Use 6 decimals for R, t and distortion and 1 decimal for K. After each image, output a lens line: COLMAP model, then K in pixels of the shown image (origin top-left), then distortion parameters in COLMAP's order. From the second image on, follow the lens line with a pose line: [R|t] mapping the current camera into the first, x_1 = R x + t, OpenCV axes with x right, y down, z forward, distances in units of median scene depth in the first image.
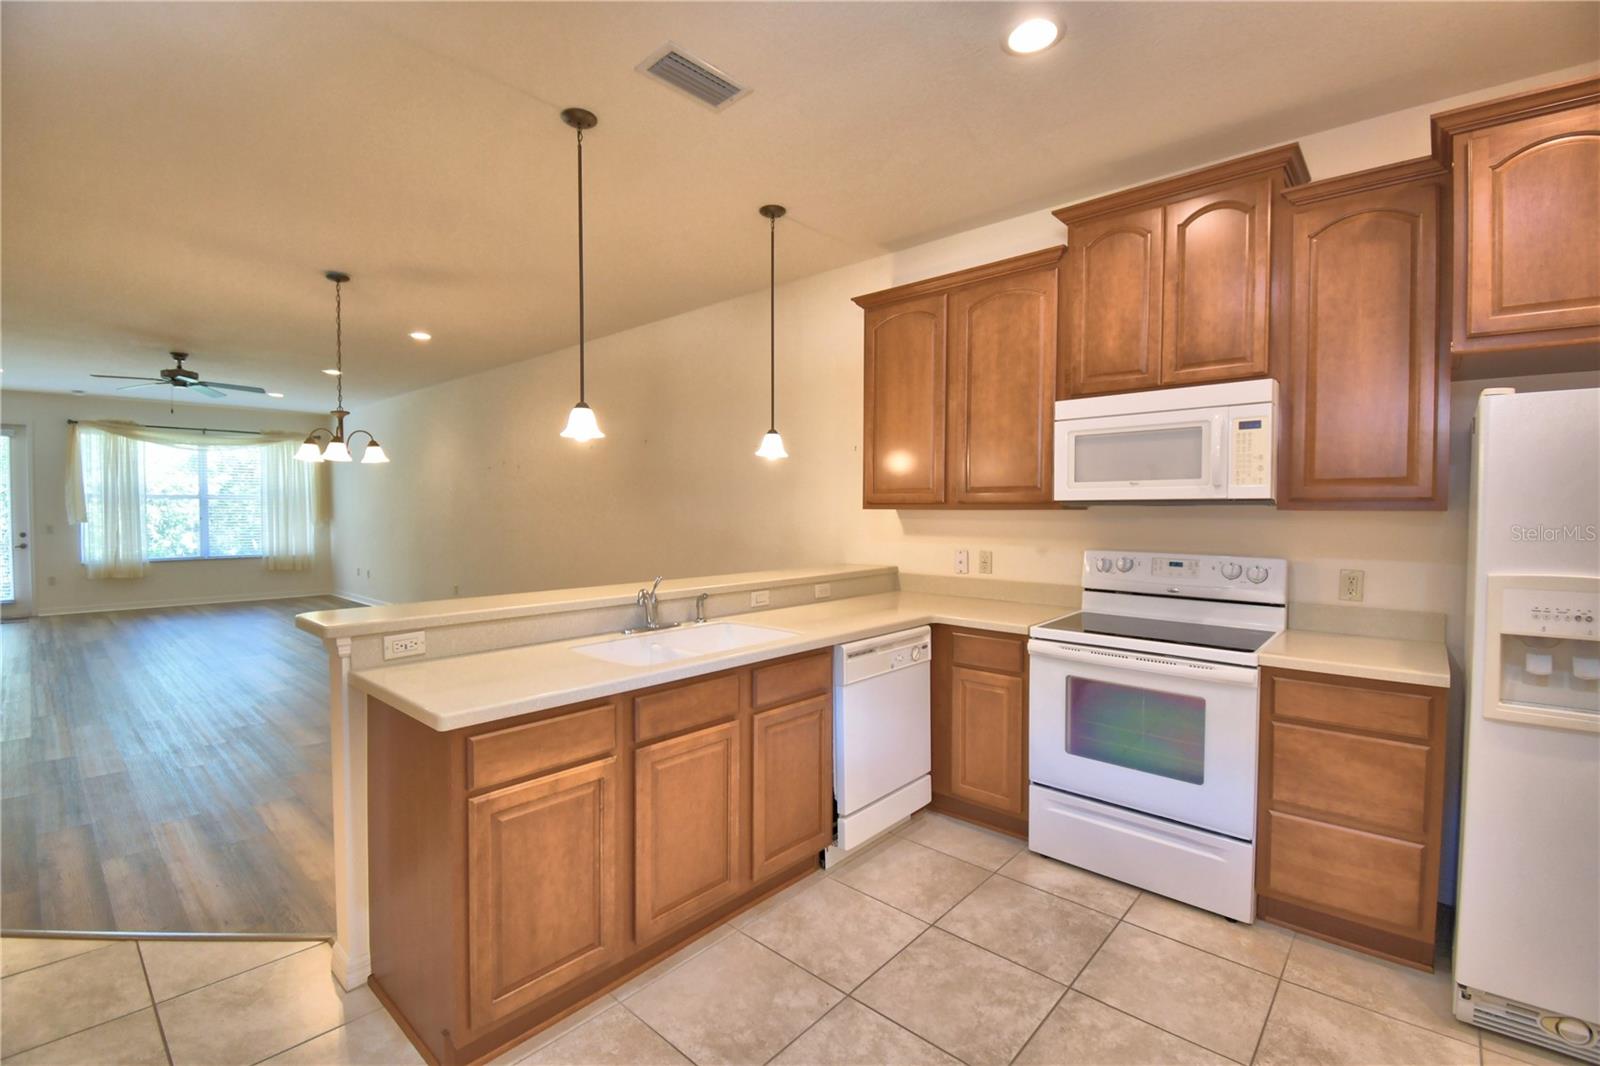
lens RADIAL K [[700.2, 0, 792.9], [0, 700.2, 531.7], [0, 0, 1]] dist [0.023570, -0.026786]
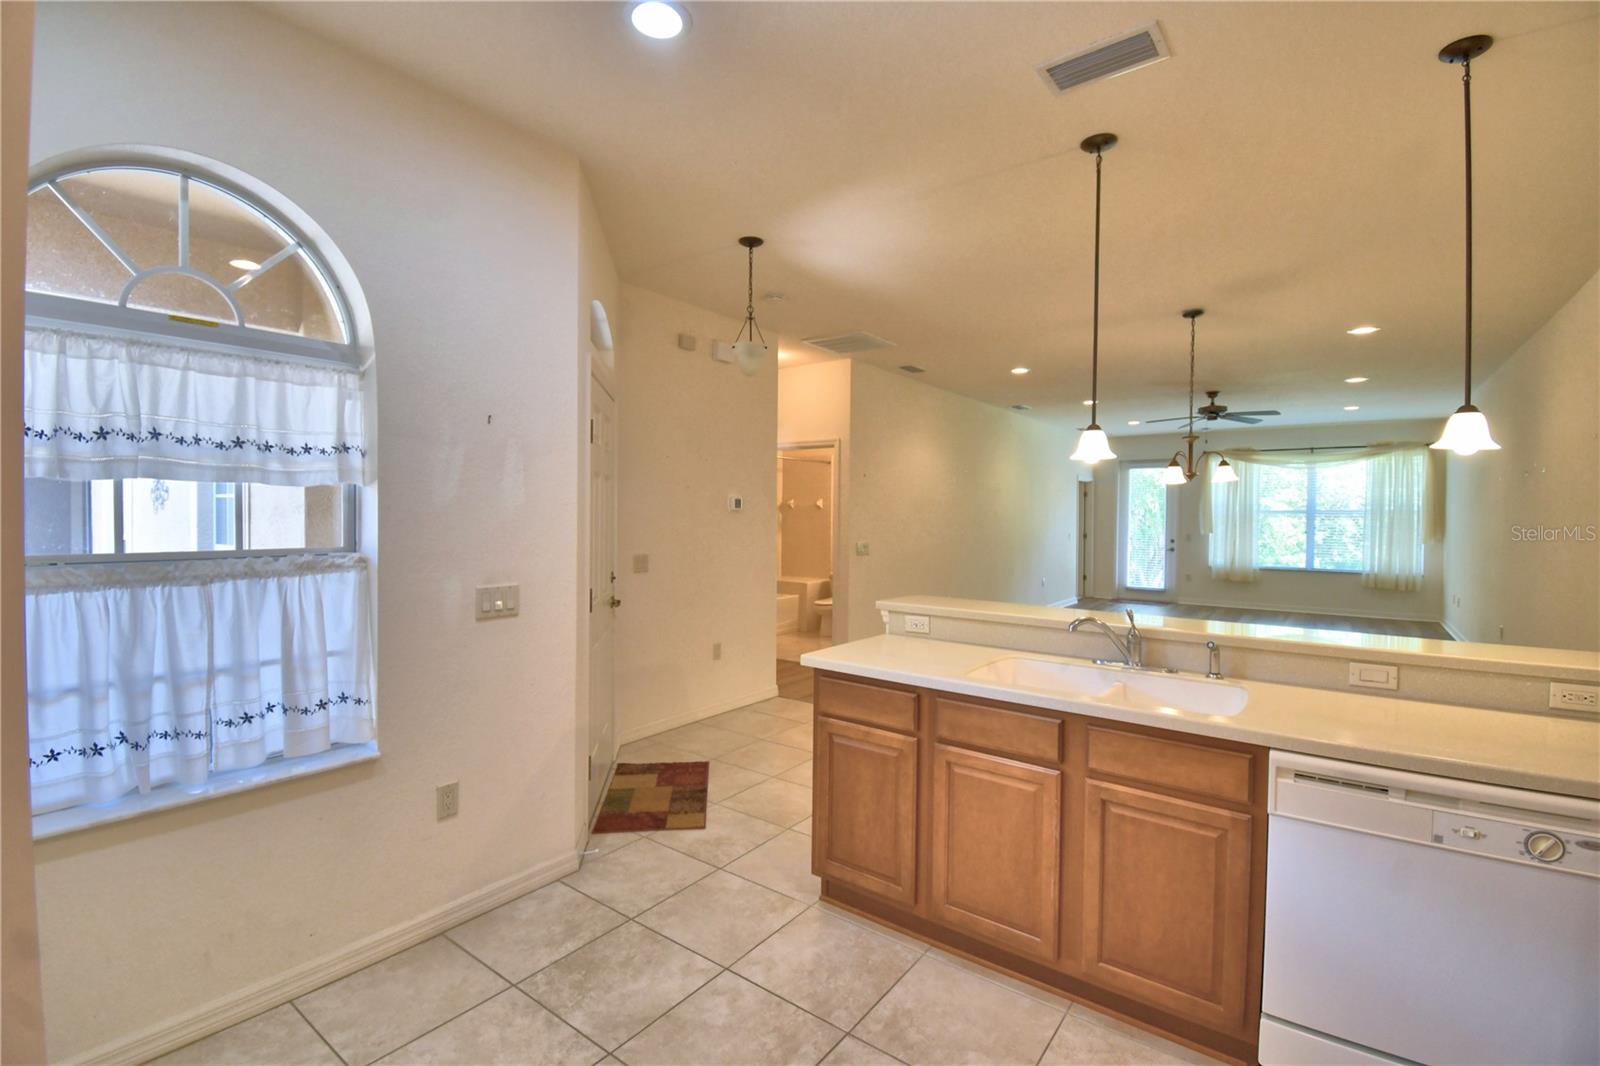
lens RADIAL K [[721.7, 0, 800.0], [0, 721.7, 533.0], [0, 0, 1]] dist [0.011828, -0.000280]
pose [[0.096594, 0.025188, -0.995005, 0.281149], [-0.042233, 0.998883, 0.021187, -0.013782], [0.994427, 0.039975, 0.097550, 0.200336]]
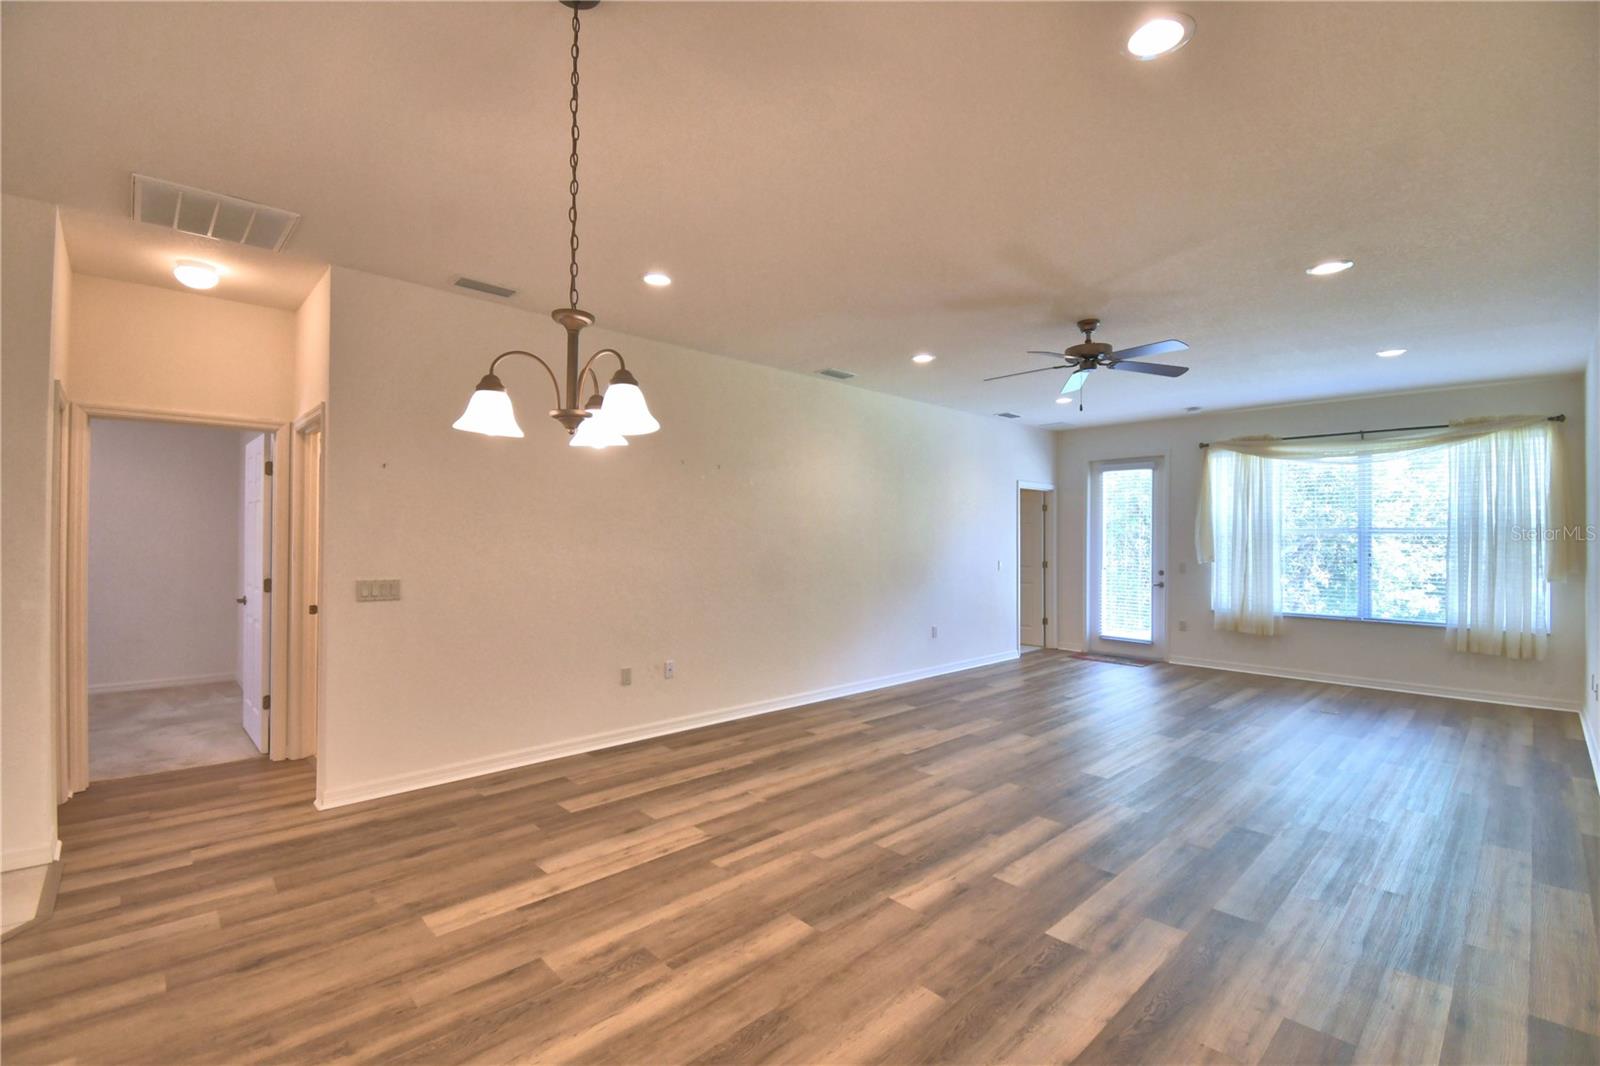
lens RADIAL K [[700.2, 0, 792.9], [0, 700.2, 531.7], [0, 0, 1]] dist [0.023570, -0.026786]
pose [[-0.080082, -0.011314, -0.996724, -0.167299], [-0.041543, 0.999105, -0.008004, -0.030640], [0.995922, 0.040766, -0.080481, 0.781515]]
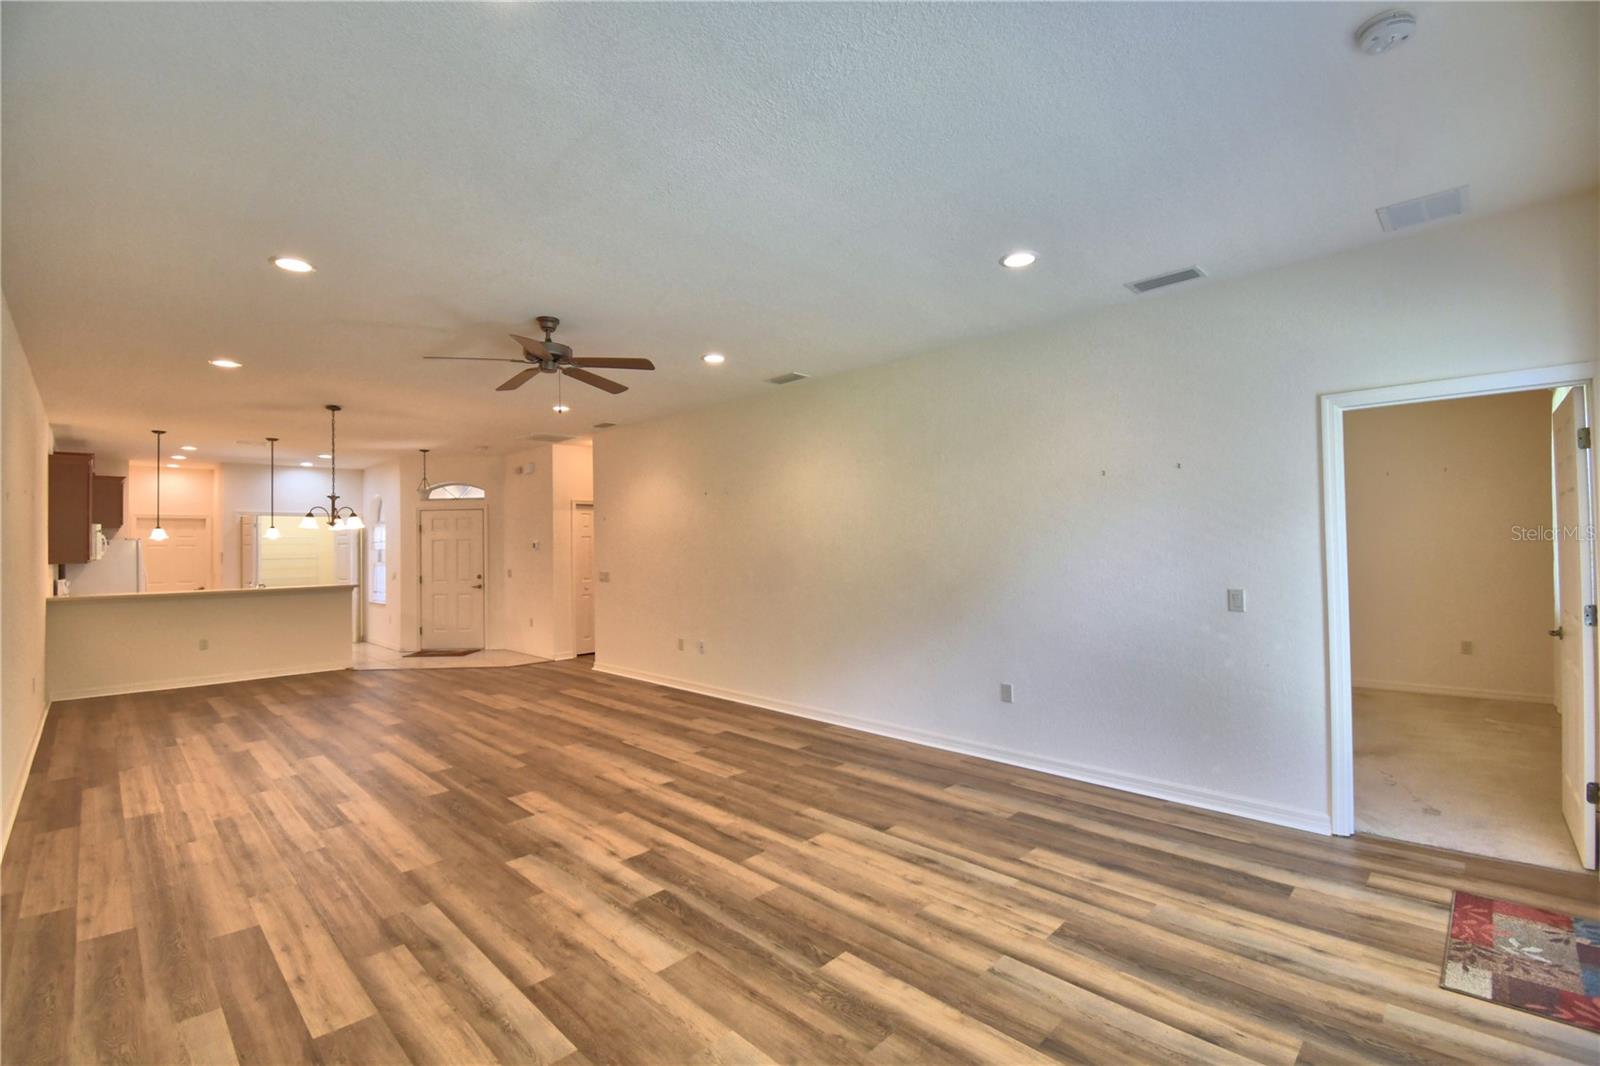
lens RADIAL K [[700.2, 0, 792.9], [0, 700.2, 531.7], [0, 0, 1]] dist [0.023570, -0.026786]
pose [[-0.998485, 0.014274, 0.053147, -1.141015], [0.014966, 0.999808, 0.012644, -0.064455], [-0.052956, 0.013420, -0.998507, 1.648831]]
